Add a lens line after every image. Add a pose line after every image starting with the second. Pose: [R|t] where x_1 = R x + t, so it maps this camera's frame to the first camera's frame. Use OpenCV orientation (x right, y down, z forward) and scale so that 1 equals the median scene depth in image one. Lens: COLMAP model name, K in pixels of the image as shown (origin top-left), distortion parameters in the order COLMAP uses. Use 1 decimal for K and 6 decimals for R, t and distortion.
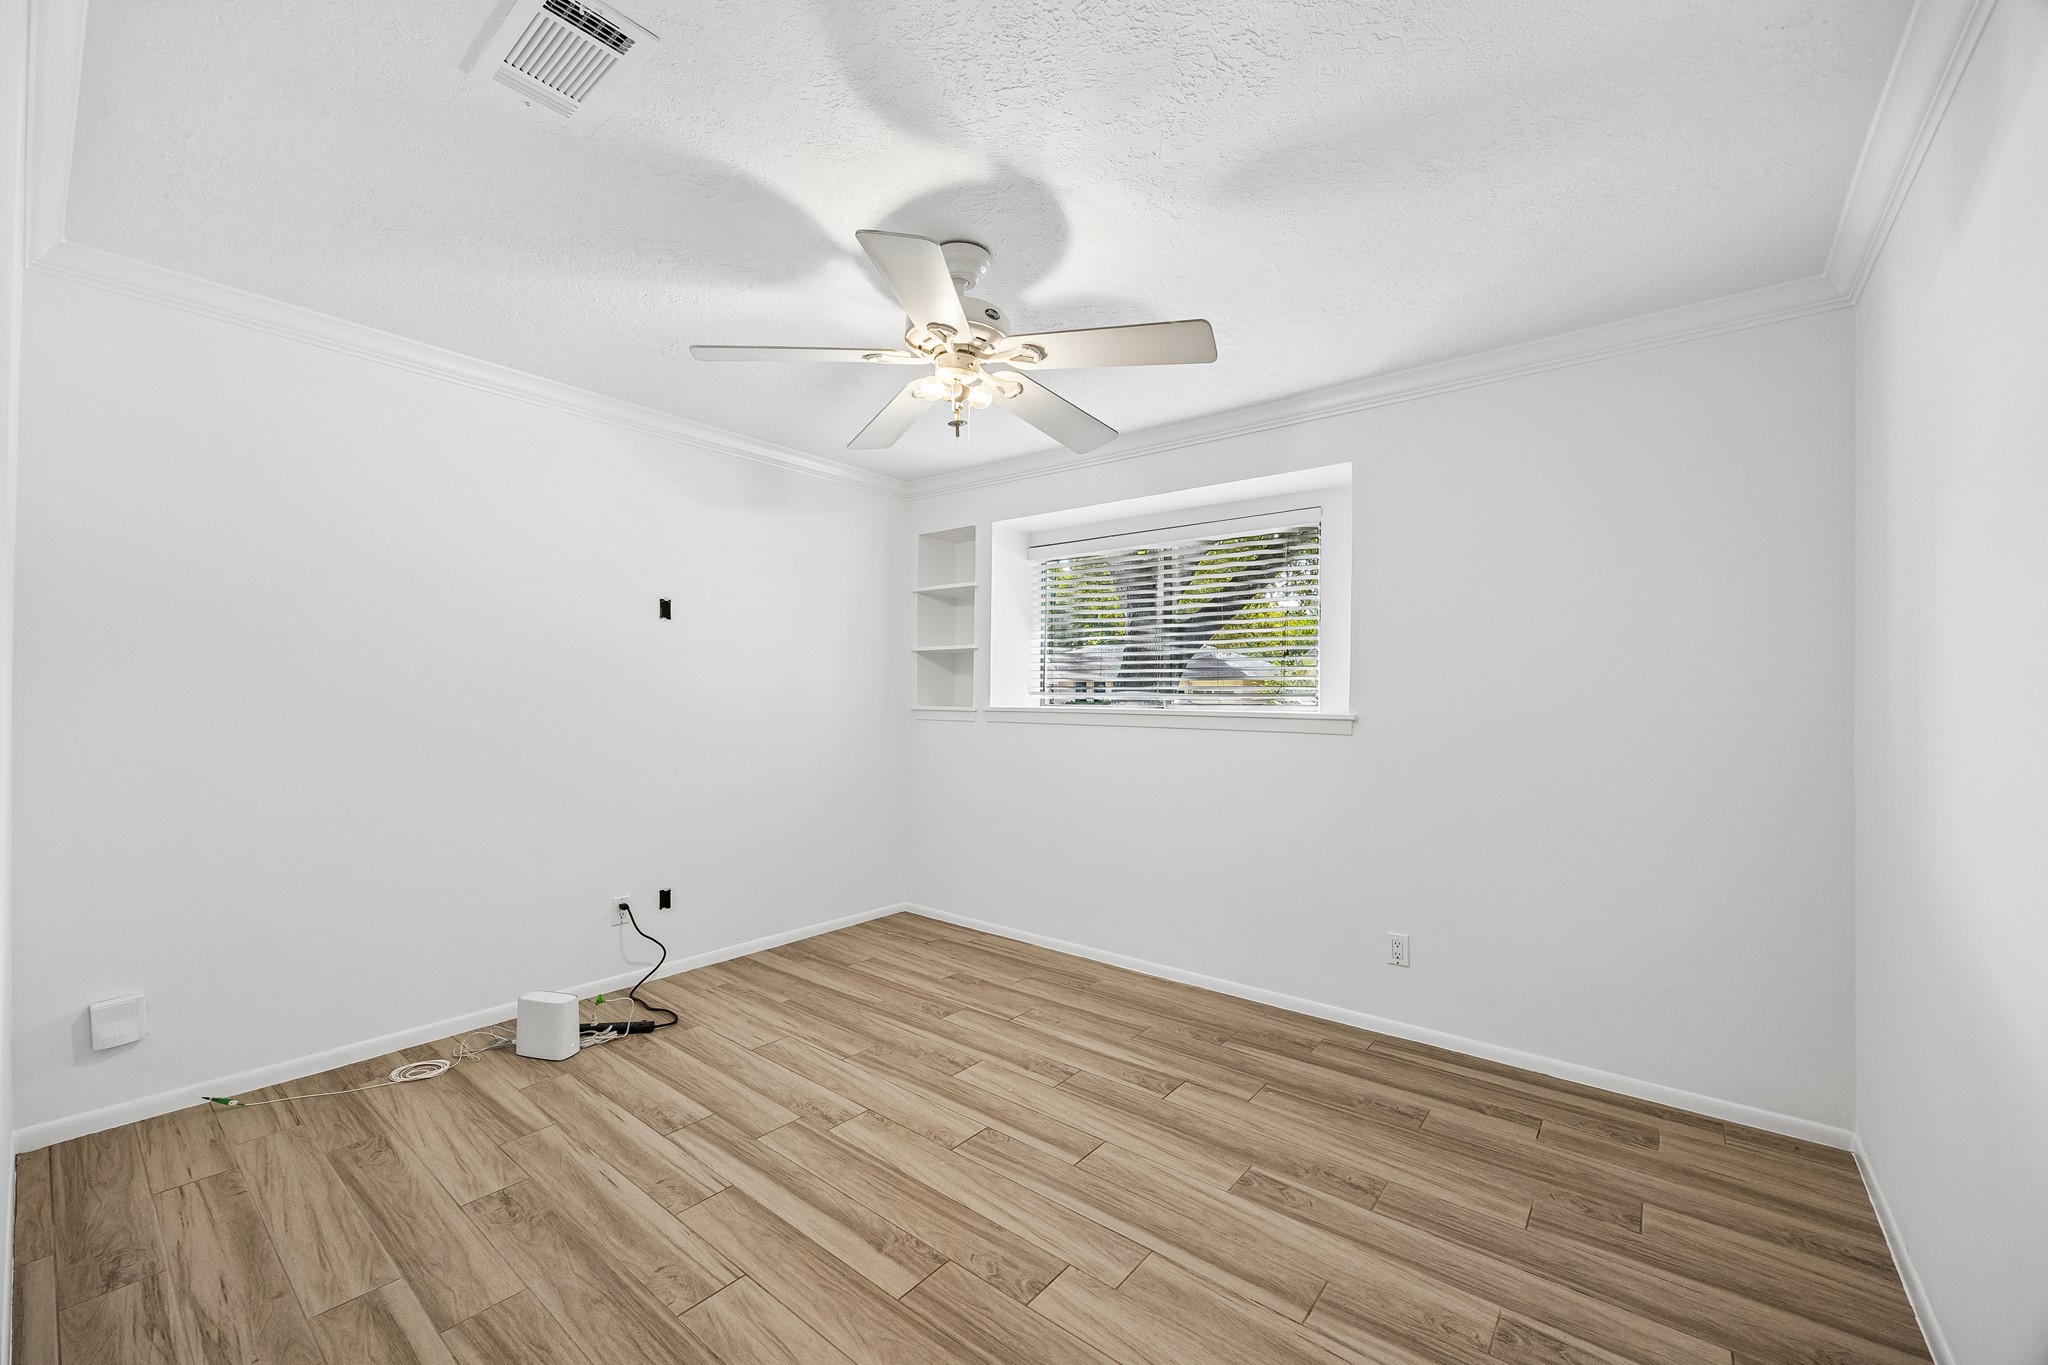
lens RADIAL K [[787.9, 0, 1011.1], [0, 787.9, 675.6], [0, 0, 1]] dist [-0.003107, -0.000366]
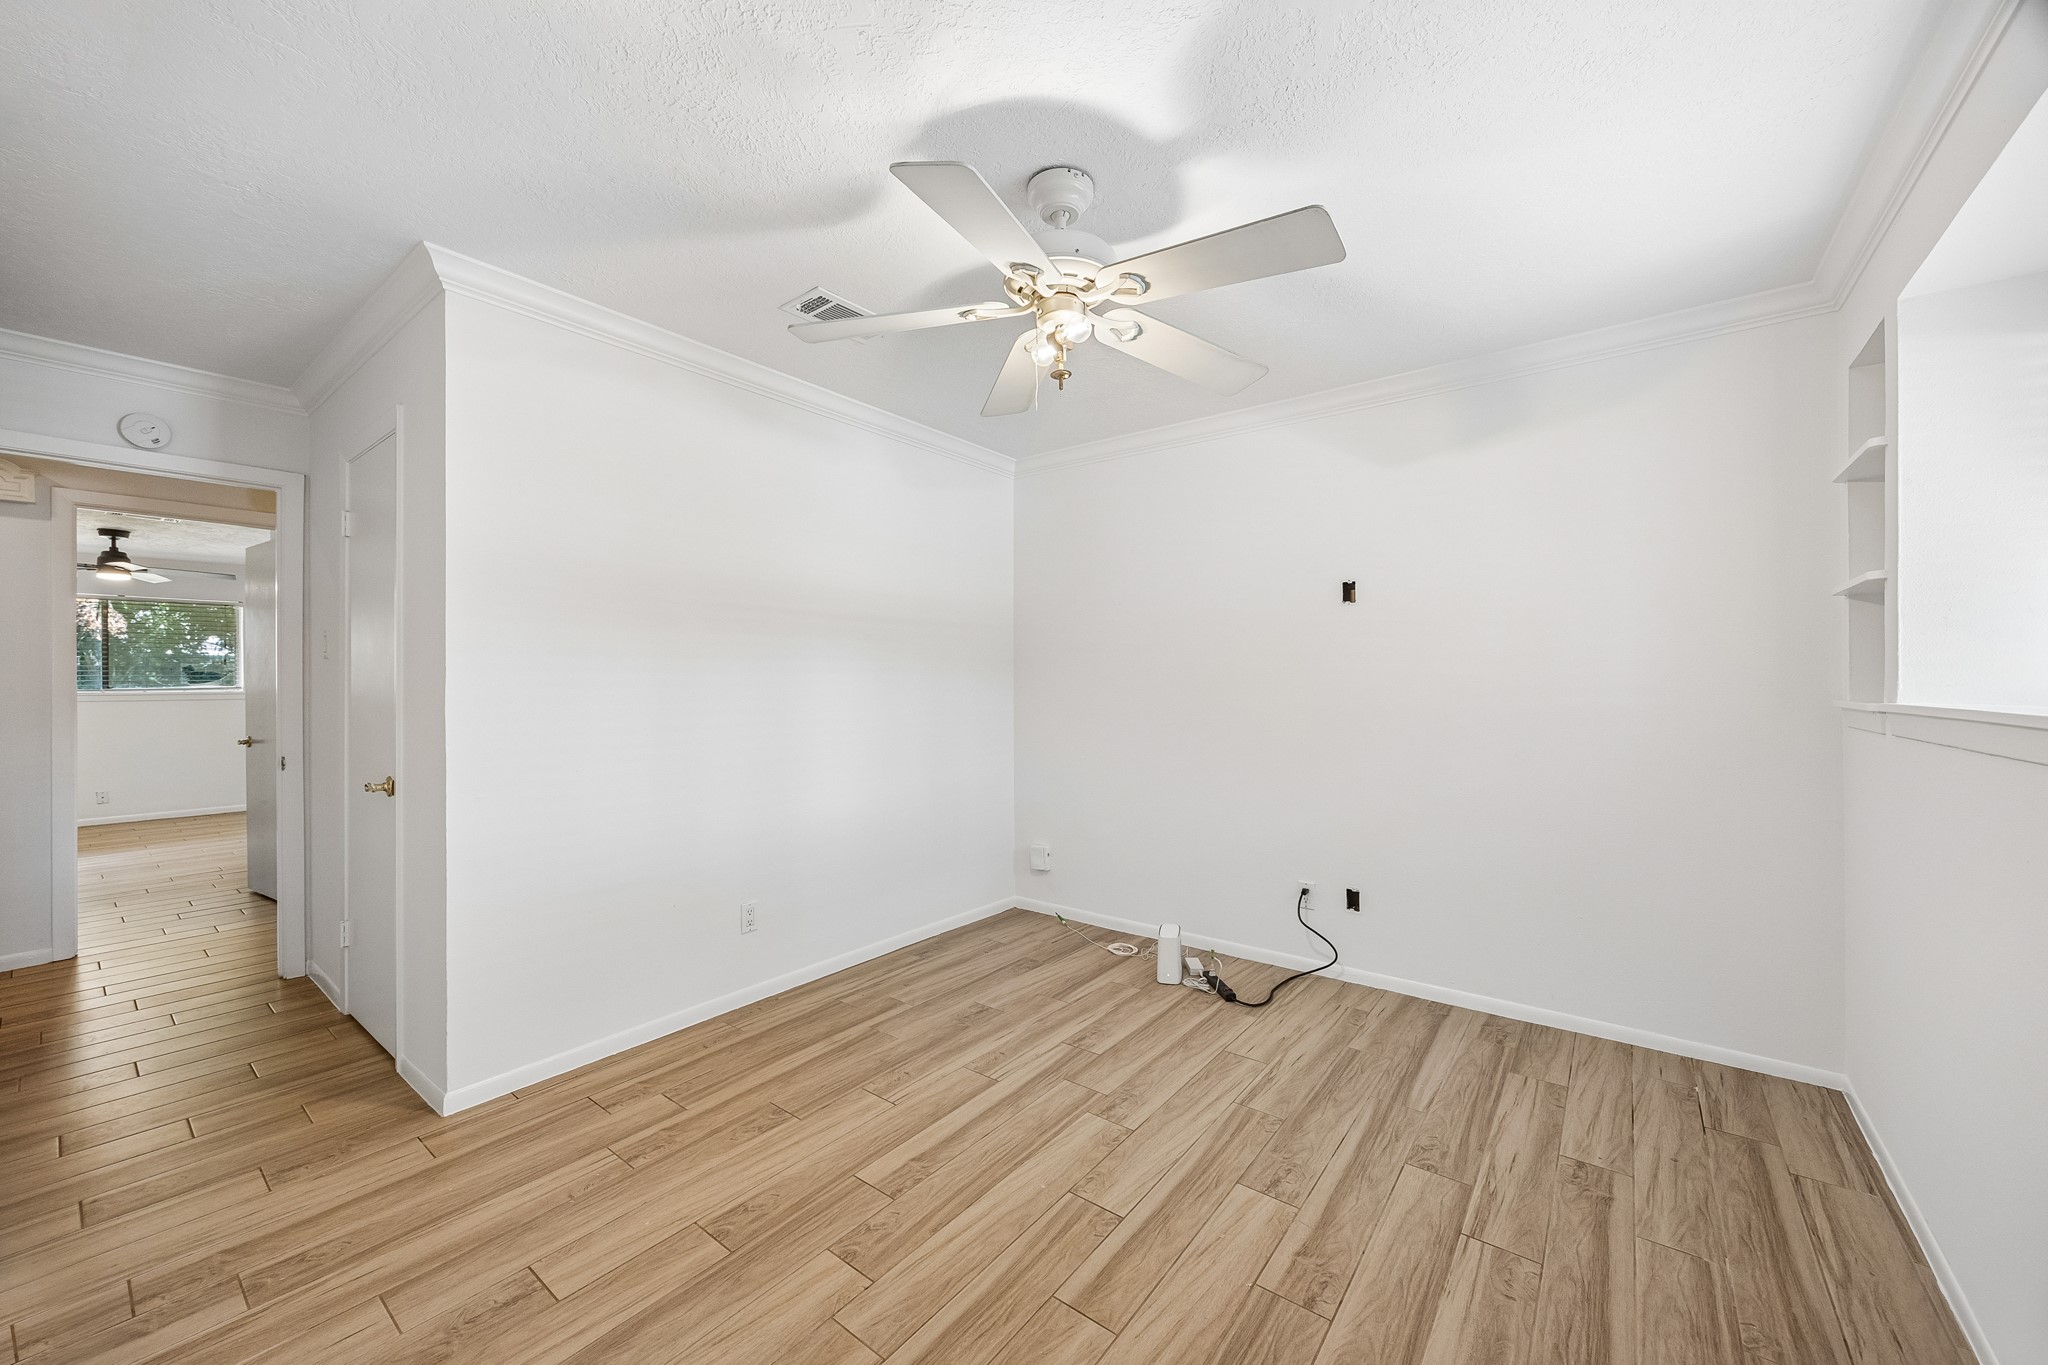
lens RADIAL K [[787.9, 0, 1013.4], [0, 787.9, 691.1], [0, 0, 1]] dist [-0.003107, -0.000366]
pose [[0.021485, 0.001934, -0.999767, 0.704616], [0.028358, 0.999595, 0.002543, 0.017691], [0.999367, -0.028406, 0.021421, 0.791683]]
